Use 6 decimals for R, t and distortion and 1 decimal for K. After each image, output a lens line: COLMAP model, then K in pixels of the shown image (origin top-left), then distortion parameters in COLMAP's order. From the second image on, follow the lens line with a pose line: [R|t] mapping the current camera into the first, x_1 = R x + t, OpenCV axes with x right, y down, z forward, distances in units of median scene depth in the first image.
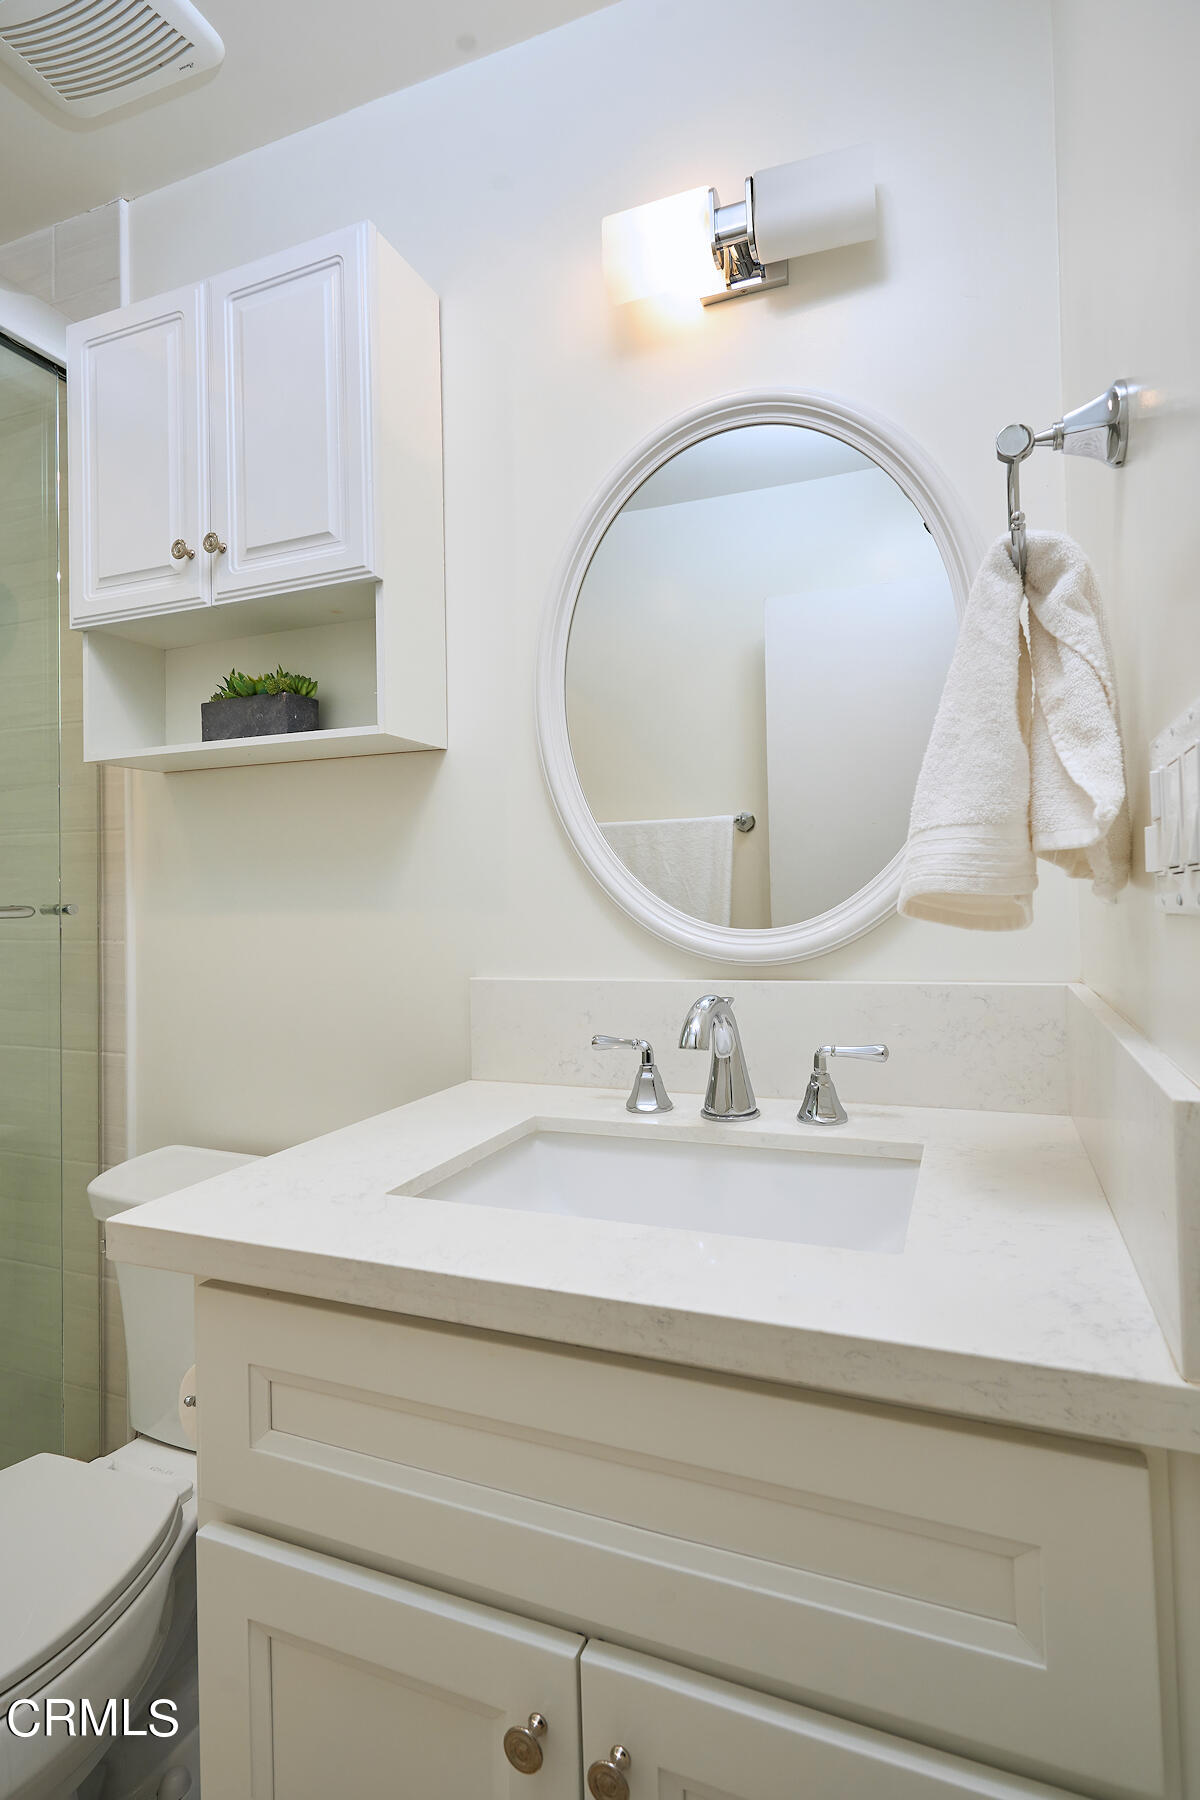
lens RADIAL K [[829.9, 0, 599.6], [0, 829.9, 895.2], [0, 0, 1]] dist [-0.001079, 0.000499]
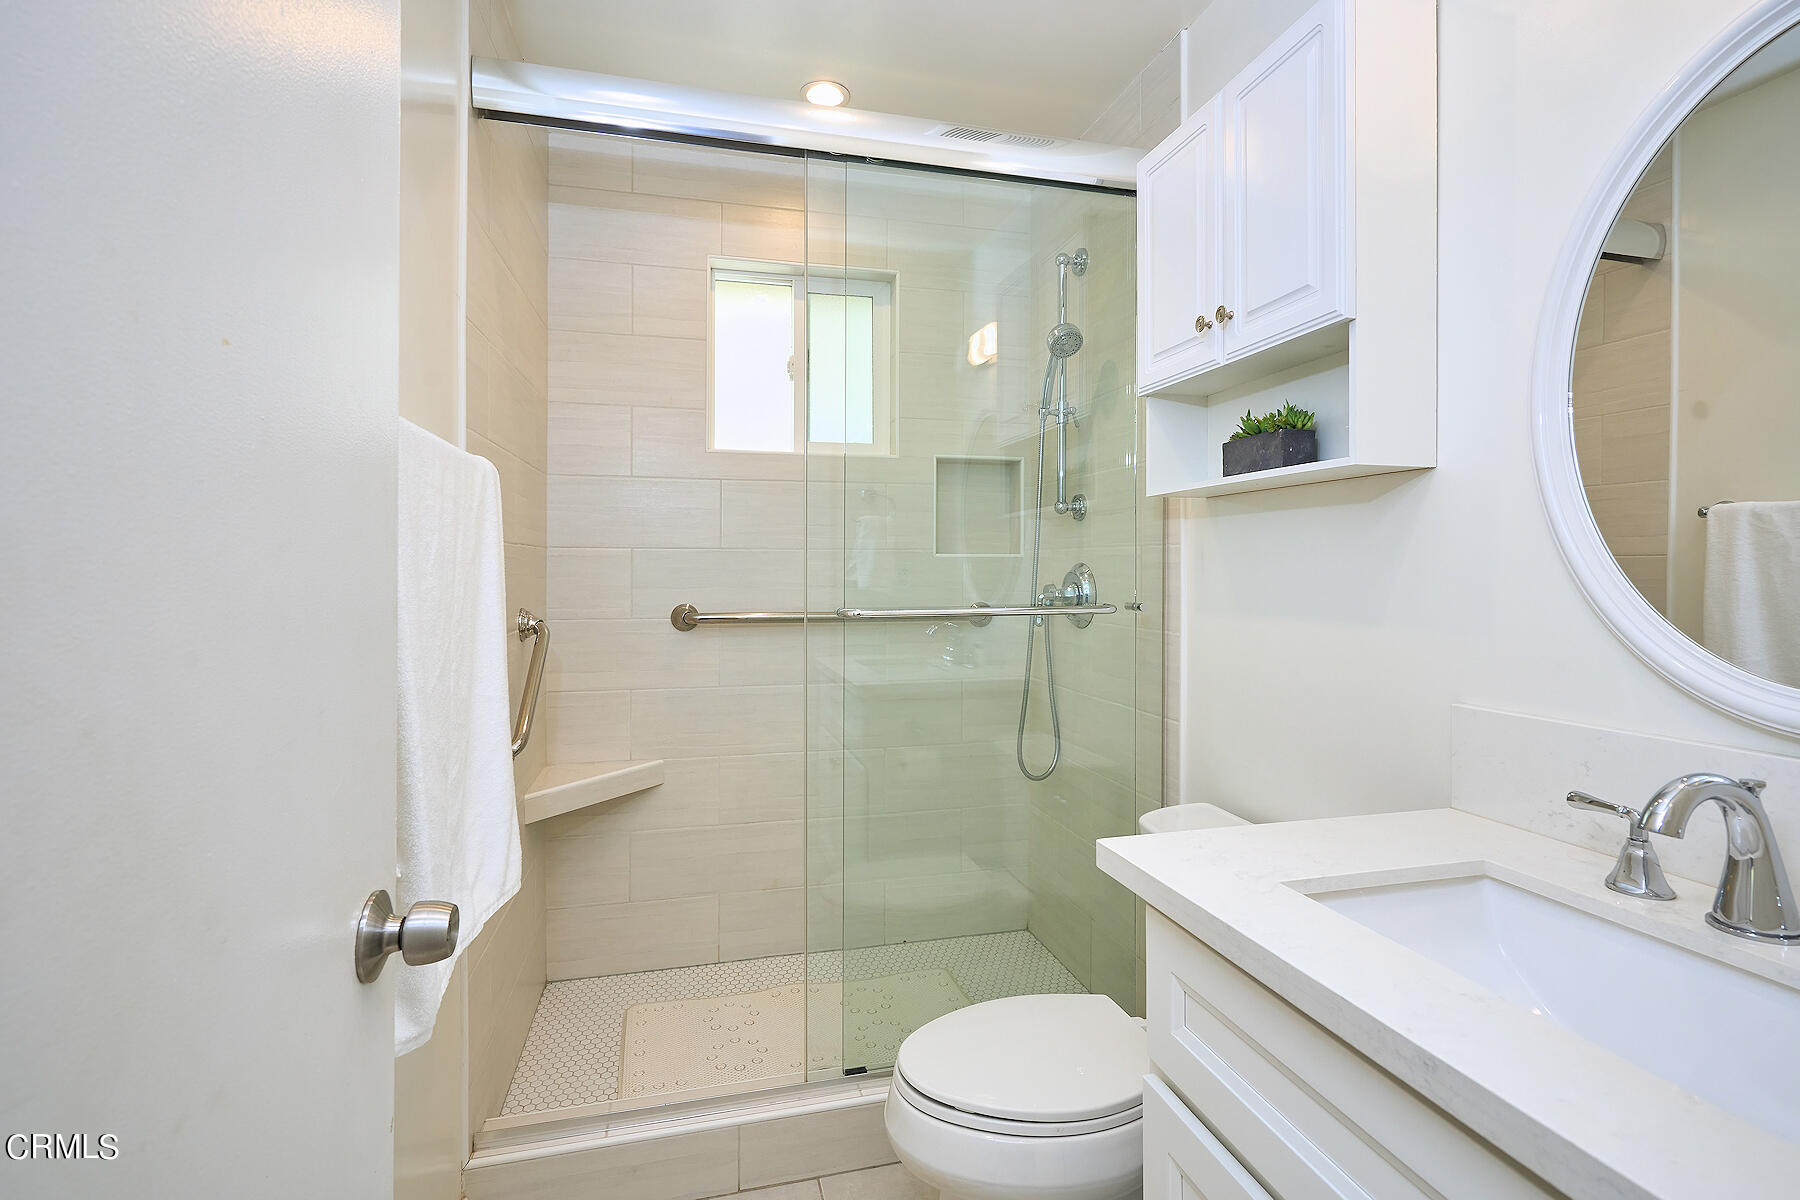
lens RADIAL K [[829.9, 0, 897.1], [0, 829.9, 590.5], [0, 0, 1]] dist [-0.001079, 0.000499]
pose [[0.569519, 0.029140, -0.821461, 0.252404], [0.000709, 0.999354, 0.035942, -0.064744], [0.821978, -0.021052, 0.569131, -0.076336]]
